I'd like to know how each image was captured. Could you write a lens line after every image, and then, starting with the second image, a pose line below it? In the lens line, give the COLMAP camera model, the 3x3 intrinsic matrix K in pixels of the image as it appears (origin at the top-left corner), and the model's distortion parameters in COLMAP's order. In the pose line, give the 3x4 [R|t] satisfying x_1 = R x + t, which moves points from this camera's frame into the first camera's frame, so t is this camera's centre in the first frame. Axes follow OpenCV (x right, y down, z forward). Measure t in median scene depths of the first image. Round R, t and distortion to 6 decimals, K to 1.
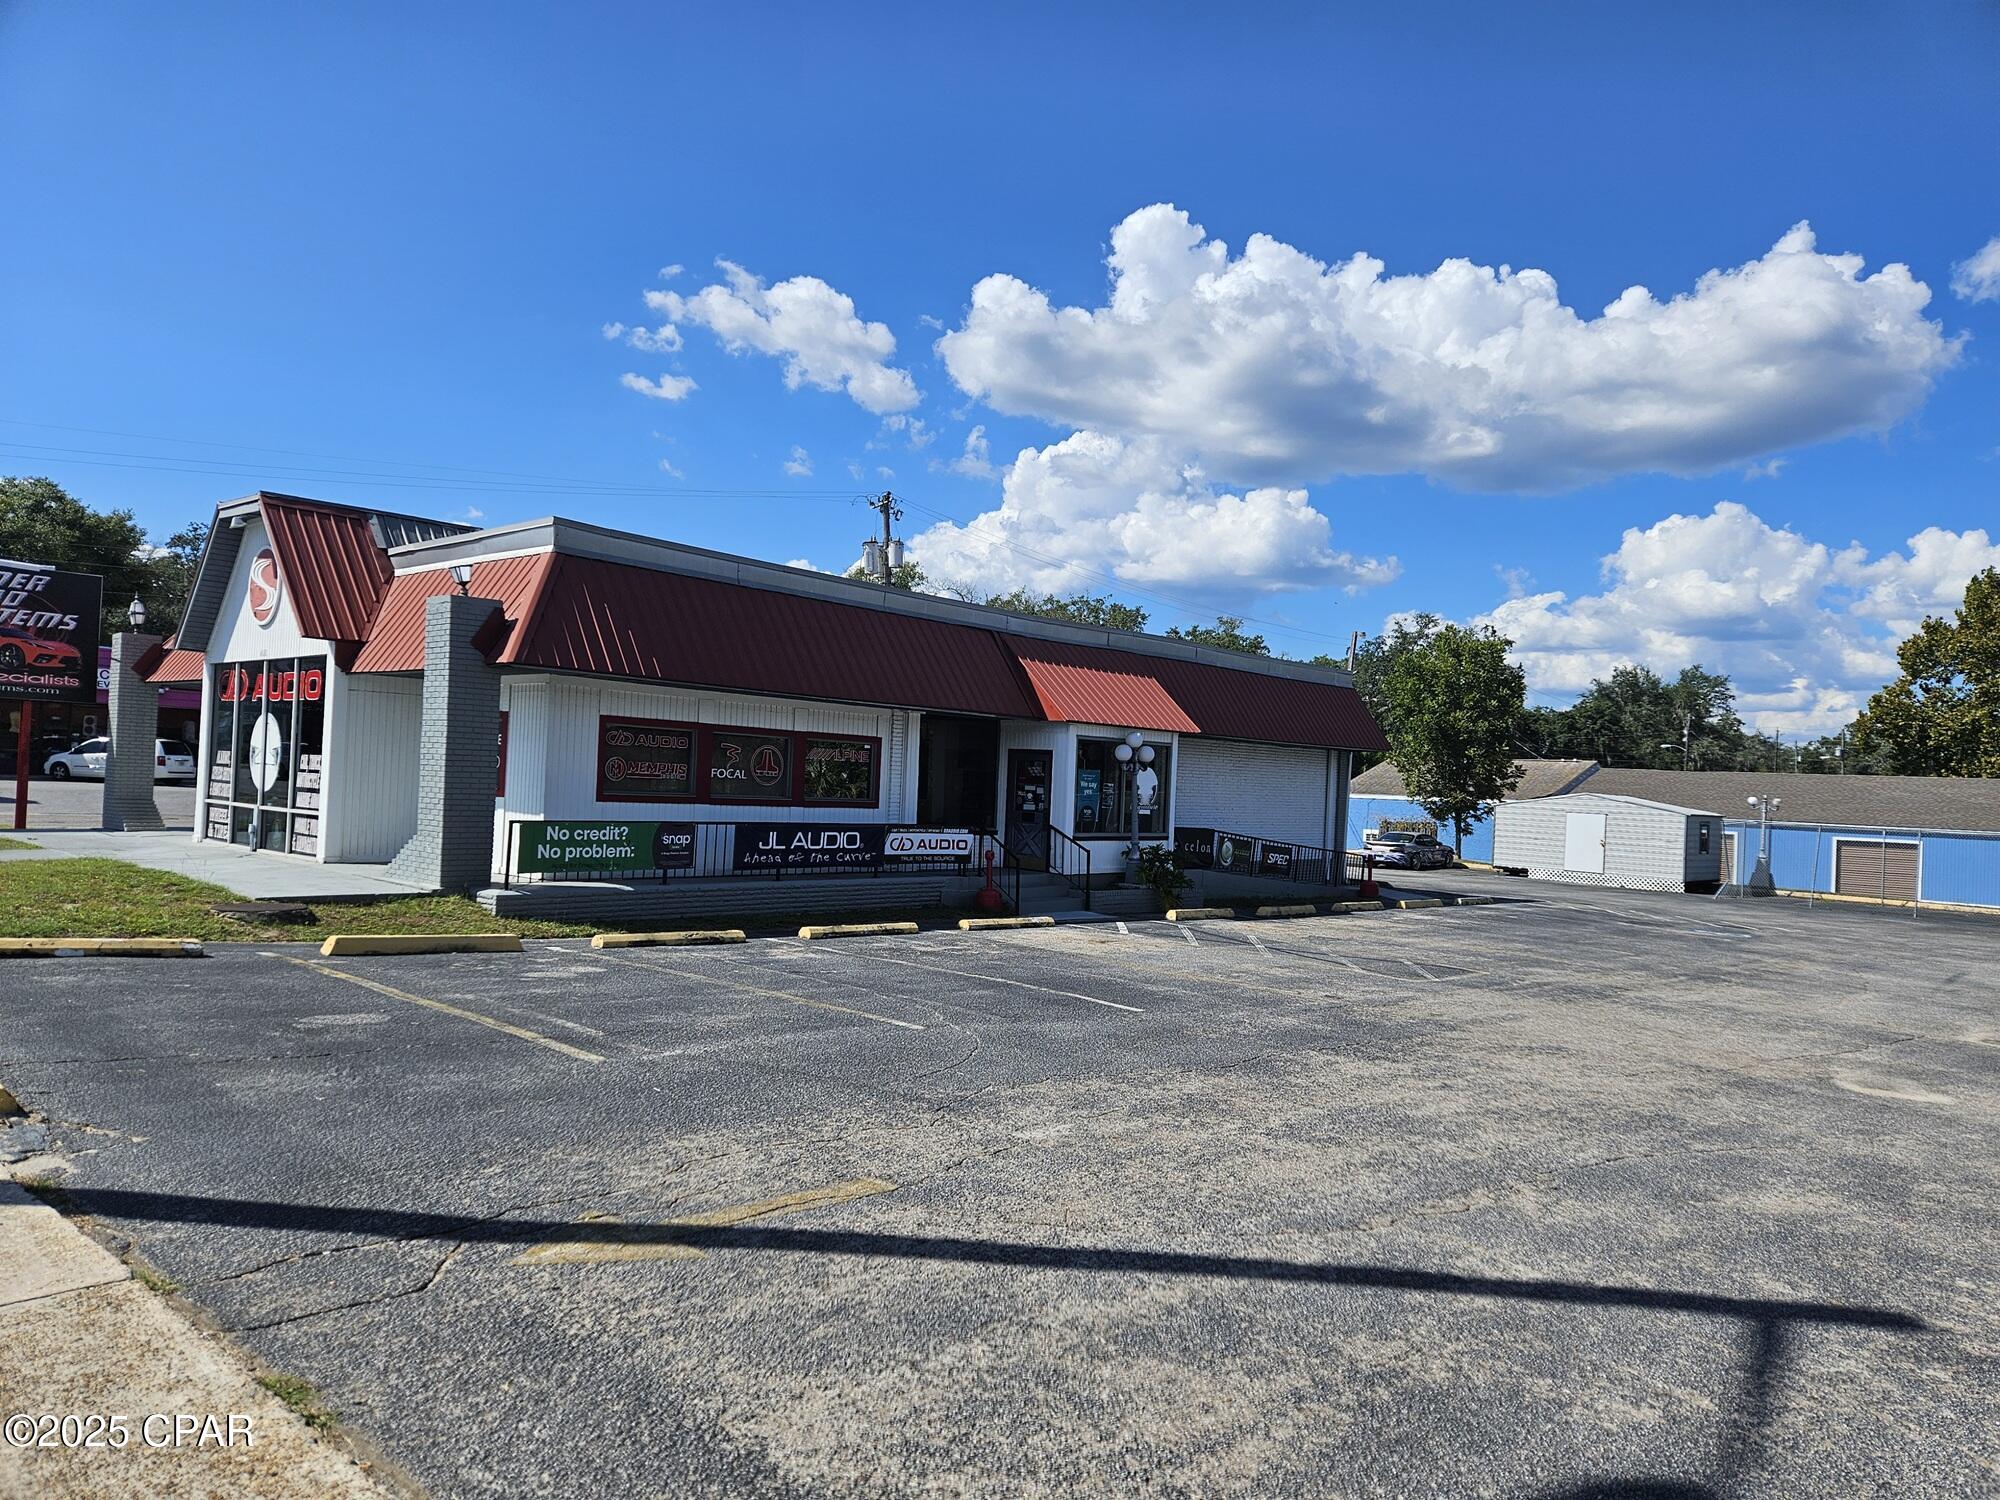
lens RADIAL K [[1318.0, 0, 1001.6], [0, 1318.0, 792.6], [0, 0, 1]] dist [0.041068, -0.042574]
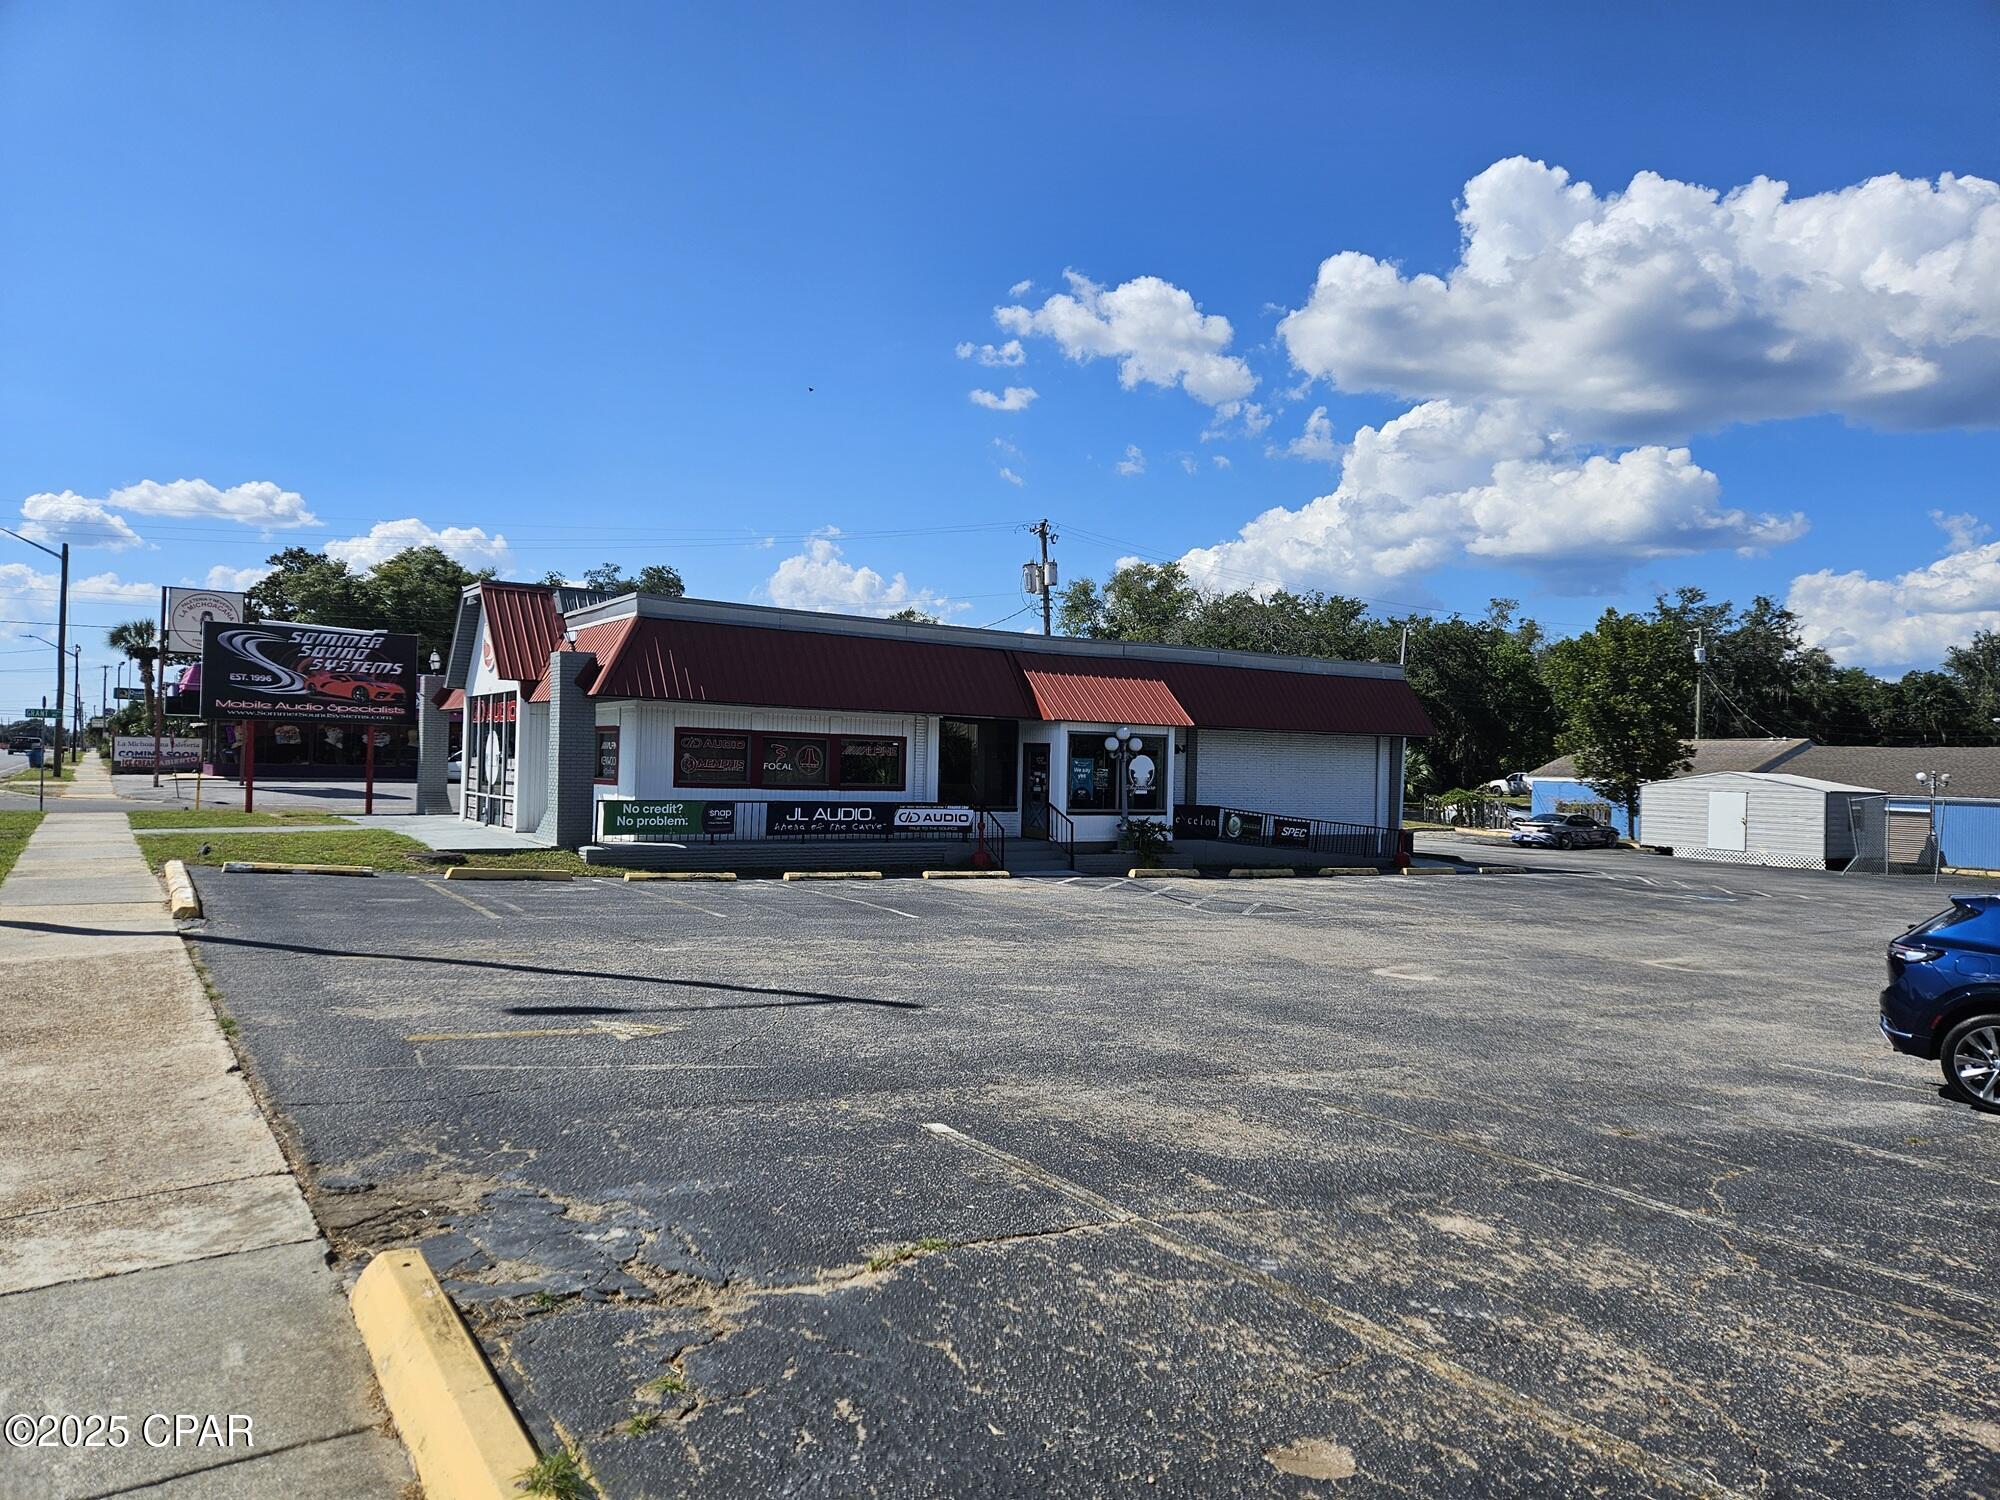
lens RADIAL K [[1331.1, 0, 1000.0], [0, 1331.1, 750.0], [0, 0, 1]] dist [0.025513, -0.003641]
pose [[0.966329, -0.021570, -0.256404, 0.306235], [0.014531, 0.999465, -0.029315, 0.010425], [0.256899, 0.024602, 0.966125, -0.228286]]
